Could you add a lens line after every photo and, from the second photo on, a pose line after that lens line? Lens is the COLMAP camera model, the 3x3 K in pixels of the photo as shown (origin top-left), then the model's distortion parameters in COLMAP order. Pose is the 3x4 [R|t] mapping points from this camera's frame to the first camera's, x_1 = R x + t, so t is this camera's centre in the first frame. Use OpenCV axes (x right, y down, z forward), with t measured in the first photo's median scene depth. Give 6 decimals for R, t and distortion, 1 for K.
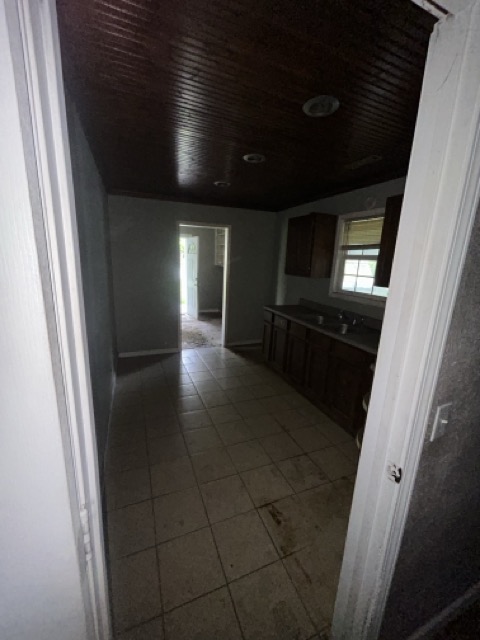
lens RADIAL K [[259.7, 0, 238.9], [0, 259.7, 320.5], [0, 0, 1]] dist [0.000938, -0.000861]
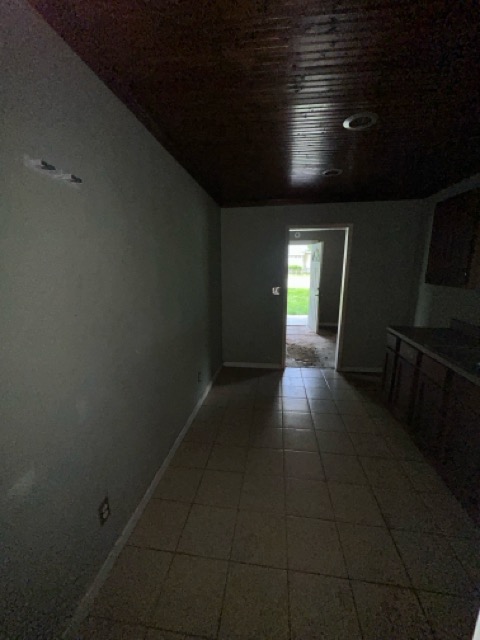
lens RADIAL K [[259.7, 0, 242.9], [0, 259.7, 322.1], [0, 0, 1]] dist [0.000938, -0.000861]
pose [[0.872469, 0.063106, -0.484577, 0.091844], [-0.076505, 0.997038, -0.007903, -0.029746], [0.482643, 0.043967, 0.874713, 0.151615]]
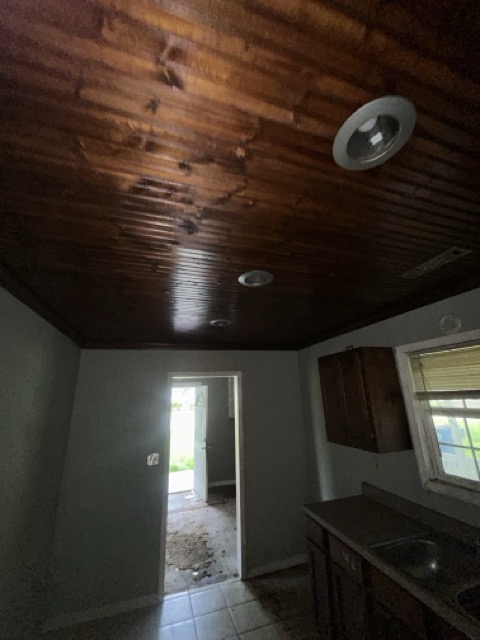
lens RADIAL K [[259.7, 0, 243.2], [0, 259.7, 319.9], [0, 0, 1]] dist [0.000938, -0.000861]
pose [[0.994594, -0.093169, -0.045848, 0.029458], [0.057482, 0.861708, -0.504138, -0.123473], [0.086478, 0.498777, 0.862406, 0.290215]]
